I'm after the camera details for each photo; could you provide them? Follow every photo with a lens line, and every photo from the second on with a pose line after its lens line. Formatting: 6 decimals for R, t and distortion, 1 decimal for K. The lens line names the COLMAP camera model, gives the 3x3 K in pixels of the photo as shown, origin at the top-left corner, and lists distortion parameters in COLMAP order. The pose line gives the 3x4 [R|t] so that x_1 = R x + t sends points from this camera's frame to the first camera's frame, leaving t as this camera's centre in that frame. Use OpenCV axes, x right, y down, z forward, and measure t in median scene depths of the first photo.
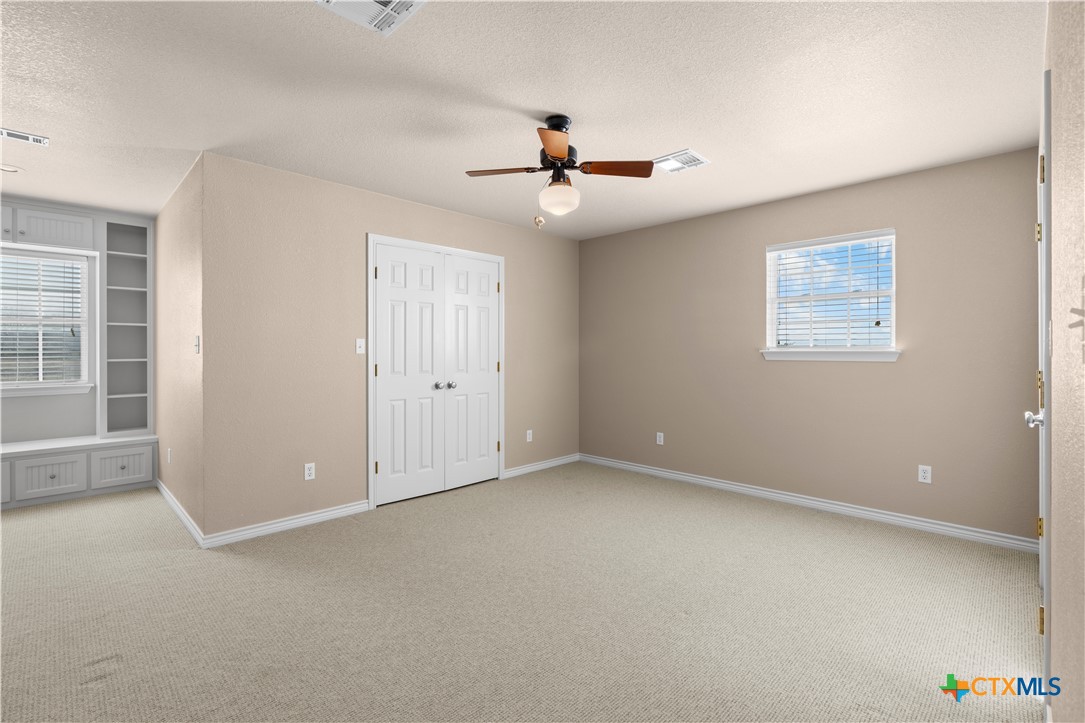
lens RADIAL K [[500.8, 0, 544.2], [0, 500.8, 349.7], [0, 0, 1]] dist [0.001515, 0.000114]
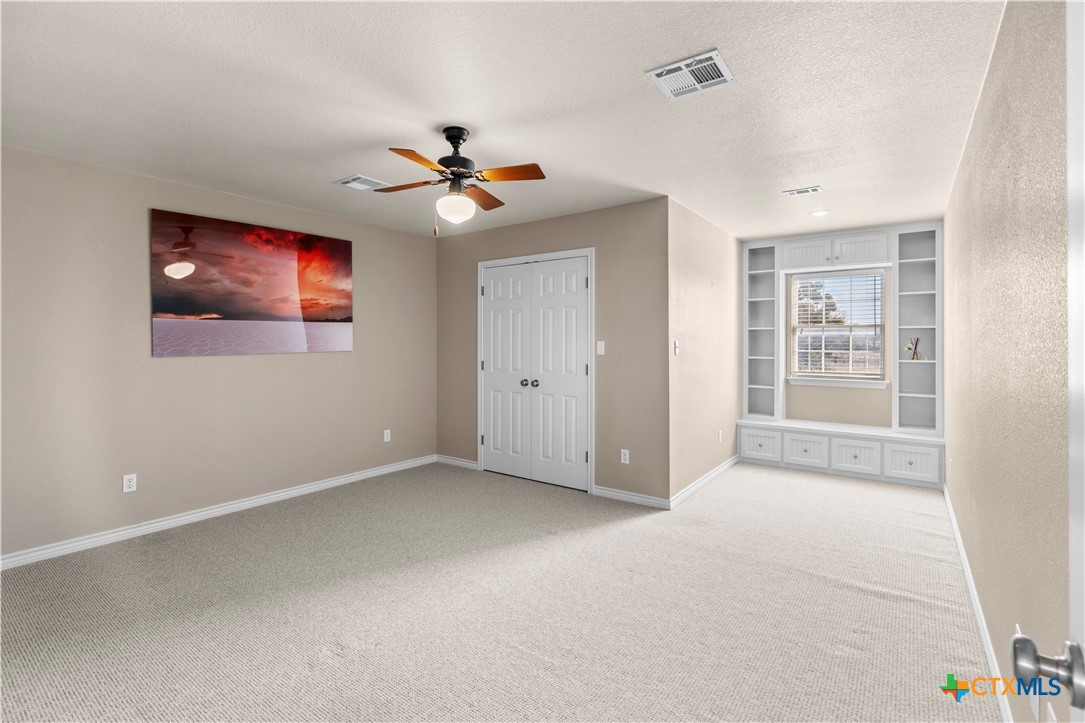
lens RADIAL K [[500.8, 0, 547.5], [0, 500.8, 344.3], [0, 0, 1]] dist [0.001515, 0.000114]
pose [[0.141233, -0.005348, -0.989962, 0.096162], [-0.008912, 0.999938, -0.006673, -0.000584], [0.989936, 0.009765, 0.141176, 0.095820]]
